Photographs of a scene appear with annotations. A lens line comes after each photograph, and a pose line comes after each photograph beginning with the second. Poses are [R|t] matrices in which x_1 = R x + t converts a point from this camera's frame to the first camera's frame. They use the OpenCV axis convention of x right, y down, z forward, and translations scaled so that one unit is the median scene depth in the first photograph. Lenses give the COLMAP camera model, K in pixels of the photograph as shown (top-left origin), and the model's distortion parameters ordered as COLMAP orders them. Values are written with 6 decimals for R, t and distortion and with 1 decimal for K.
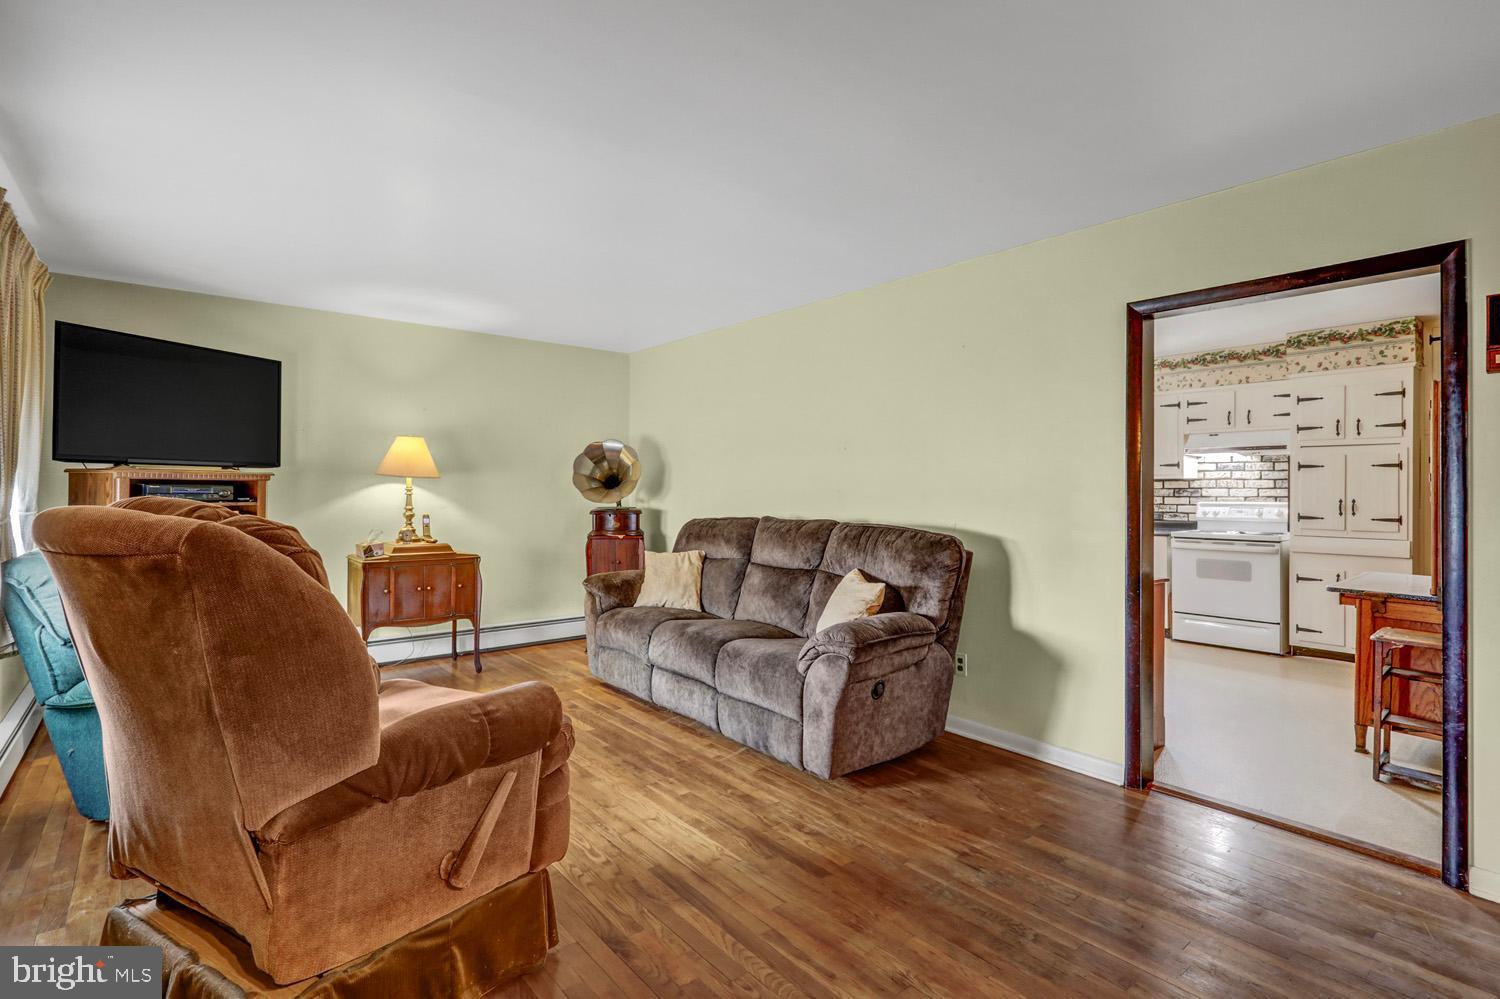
lens RADIAL K [[724.5, 0, 751.1], [0, 724.5, 485.6], [0, 0, 1]] dist [-0.002394, 0.004400]
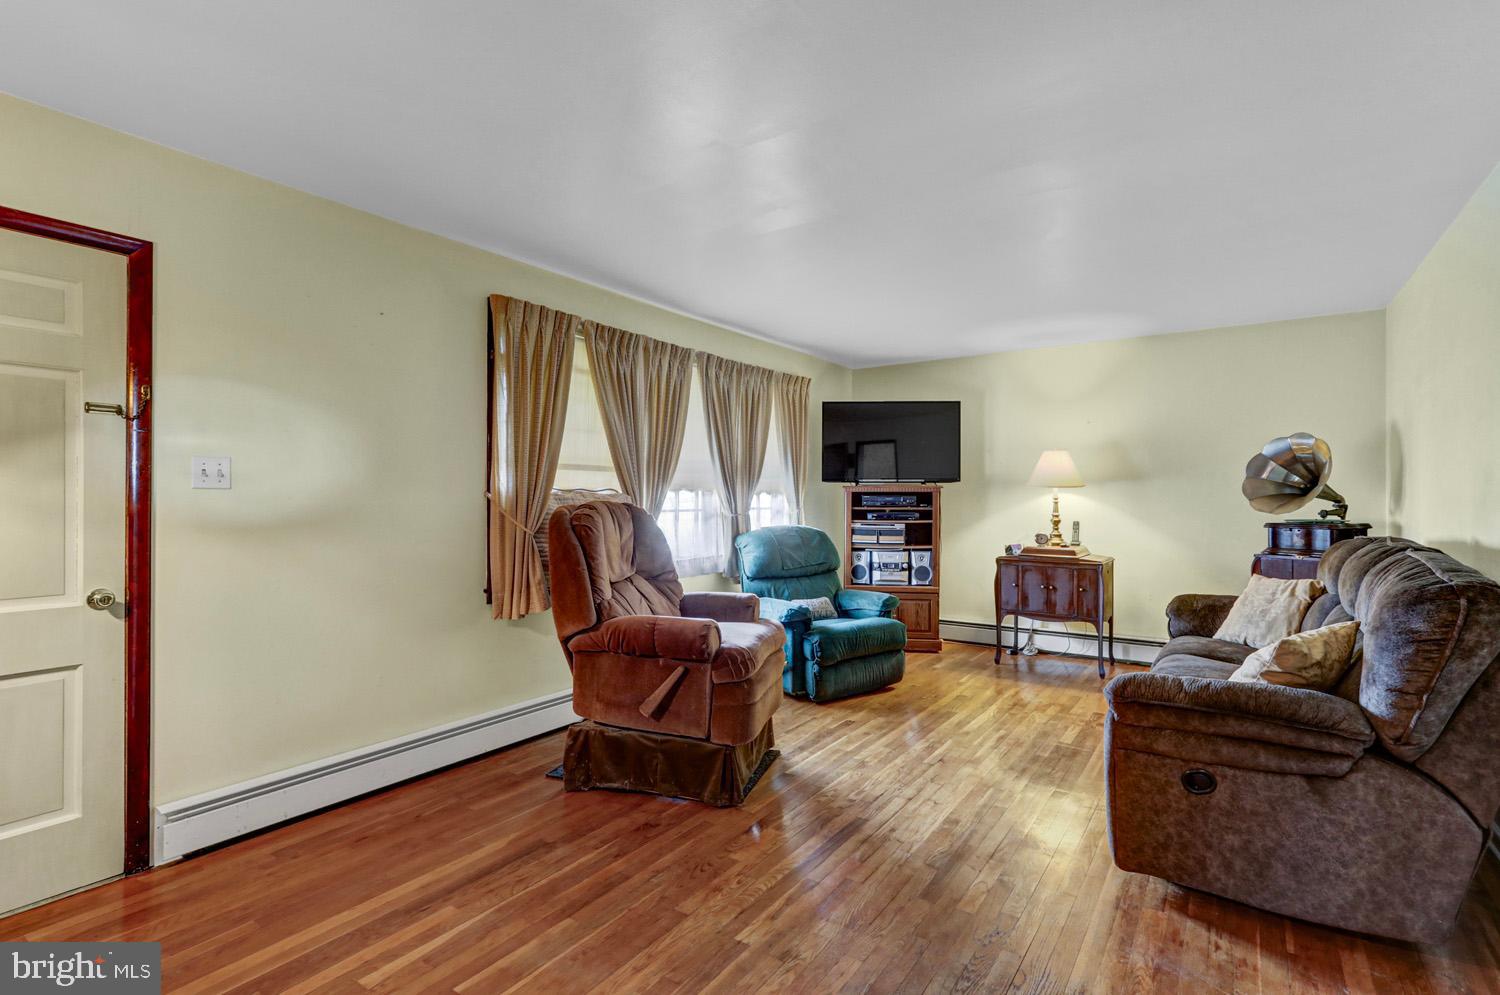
lens RADIAL K [[724.5, 0, 754.5], [0, 724.5, 496.6], [0, 0, 1]] dist [-0.002394, 0.004400]
pose [[0.263420, -0.006236, -0.964661, 0.531818], [0.005716, 0.999972, -0.004903, 0.006944], [0.964664, -0.004222, 0.263448, 0.294710]]
